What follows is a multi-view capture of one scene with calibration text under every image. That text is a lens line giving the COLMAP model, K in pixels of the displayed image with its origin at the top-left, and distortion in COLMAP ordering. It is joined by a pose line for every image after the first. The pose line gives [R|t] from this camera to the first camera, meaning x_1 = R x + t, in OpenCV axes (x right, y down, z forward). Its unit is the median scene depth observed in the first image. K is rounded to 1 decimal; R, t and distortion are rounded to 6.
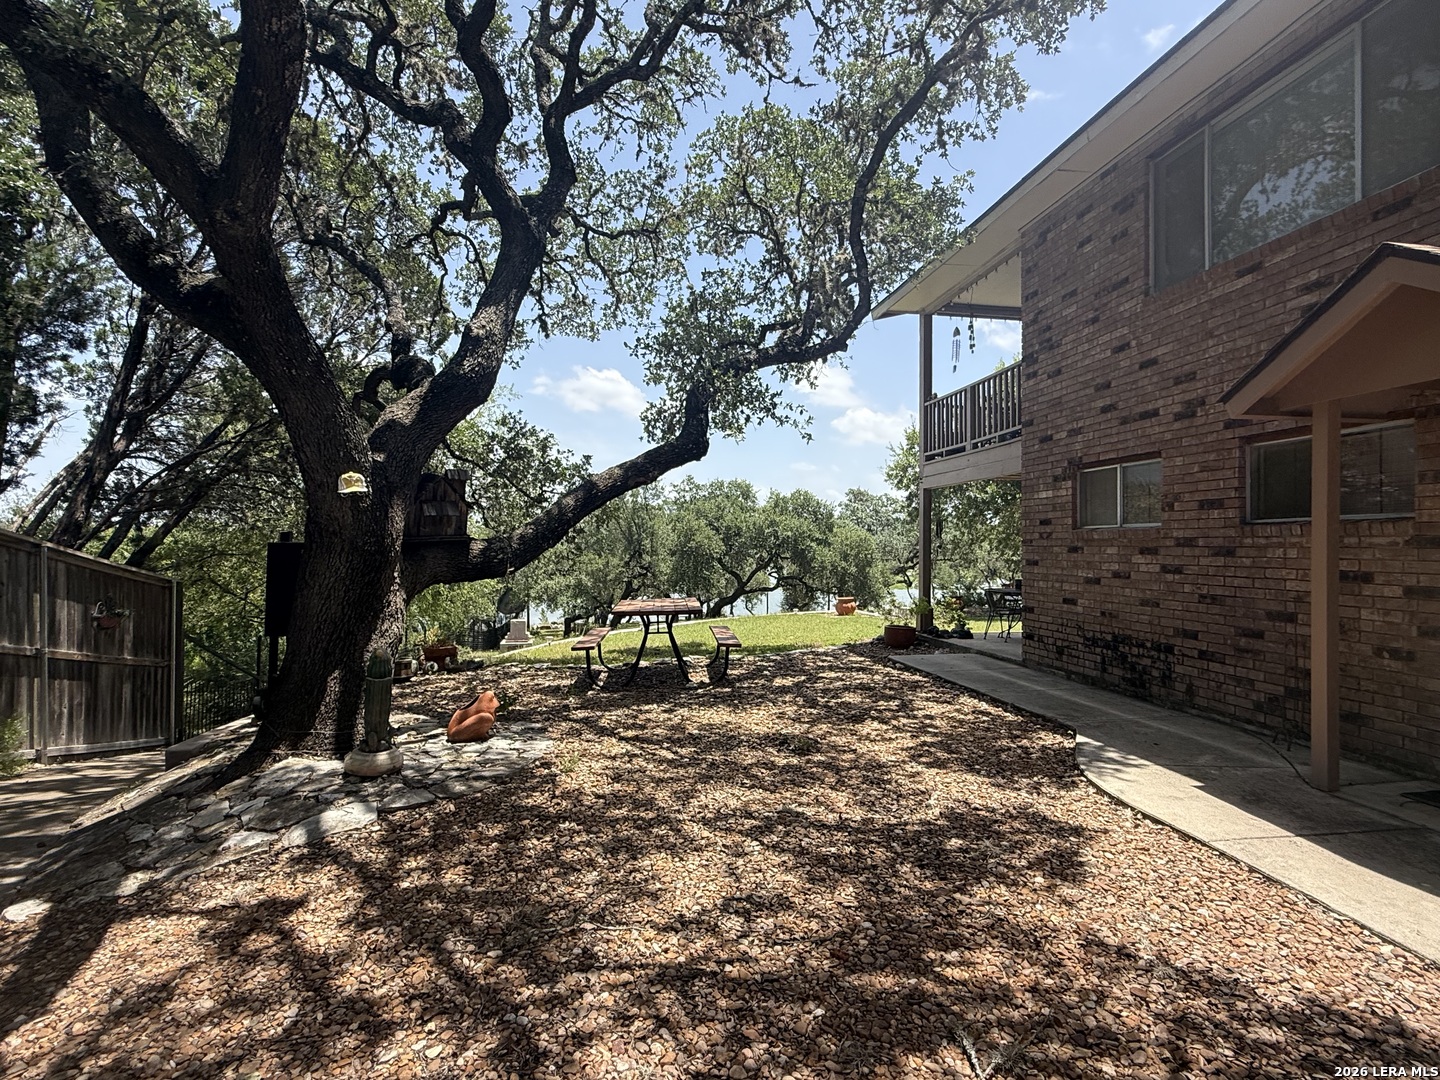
lens RADIAL K [[752.7, 0, 721.9], [0, 752.7, 541.5], [0, 0, 1]] dist [0.002590, 0.000055]
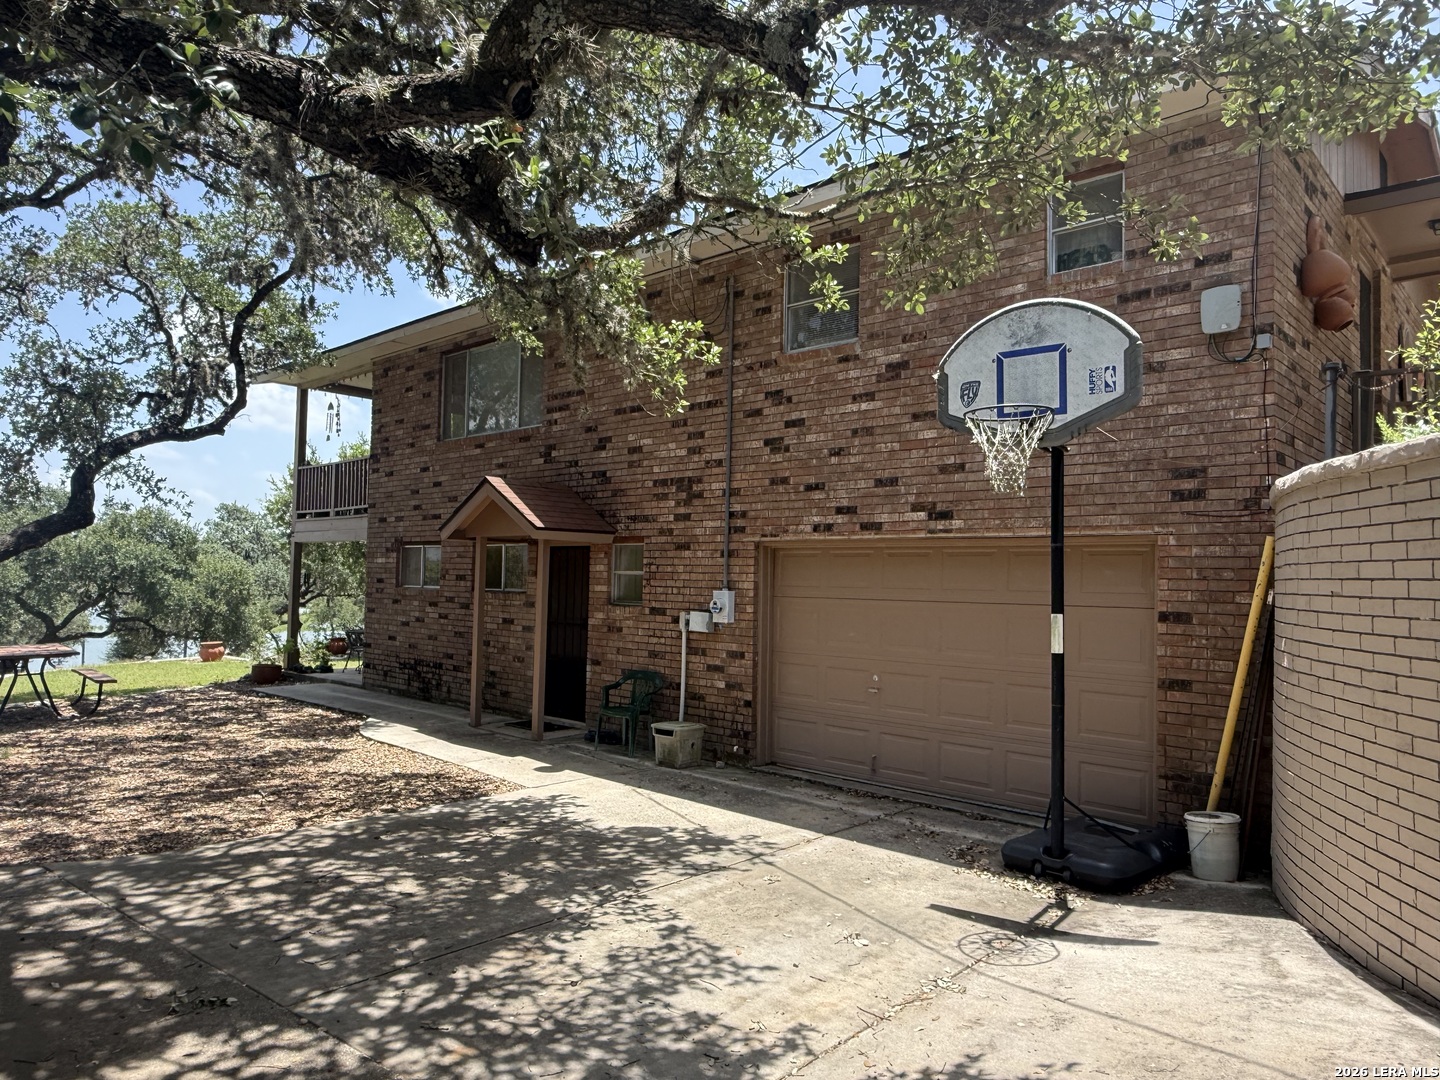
lens RADIAL K [[966.5, 0, 720.7], [0, 966.5, 543.1], [0, 0, 1]] dist [0.006285, -0.003618]
pose [[0.797995, 0.036825, 0.601538, -0.109836], [-0.021107, 0.999227, -0.033171, -0.039251], [-0.602294, 0.013774, 0.798155, -0.627171]]
